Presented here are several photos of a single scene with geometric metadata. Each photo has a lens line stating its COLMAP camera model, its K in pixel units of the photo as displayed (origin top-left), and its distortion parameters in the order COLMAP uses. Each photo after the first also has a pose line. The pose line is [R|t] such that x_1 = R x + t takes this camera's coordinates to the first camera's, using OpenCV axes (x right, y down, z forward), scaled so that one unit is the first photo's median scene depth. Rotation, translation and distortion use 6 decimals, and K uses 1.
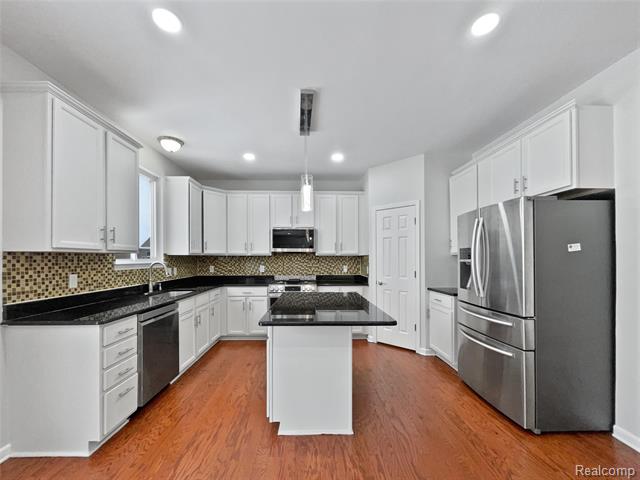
lens RADIAL K [[261.5, 0, 318.3], [0, 261.5, 259.8], [0, 0, 1]] dist [0.000529, 0.000004]
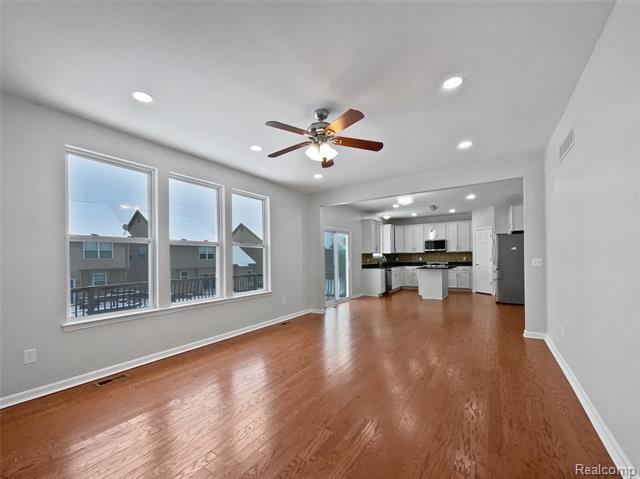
lens RADIAL K [[261.5, 0, 315.6], [0, 261.5, 260.2], [0, 0, 1]] dist [0.000529, 0.000004]
pose [[0.807765, -0.006987, -0.589463, 0.405953], [0.014660, 0.999859, 0.008238, 0.015816], [0.589322, -0.015296, 0.807753, -1.427482]]
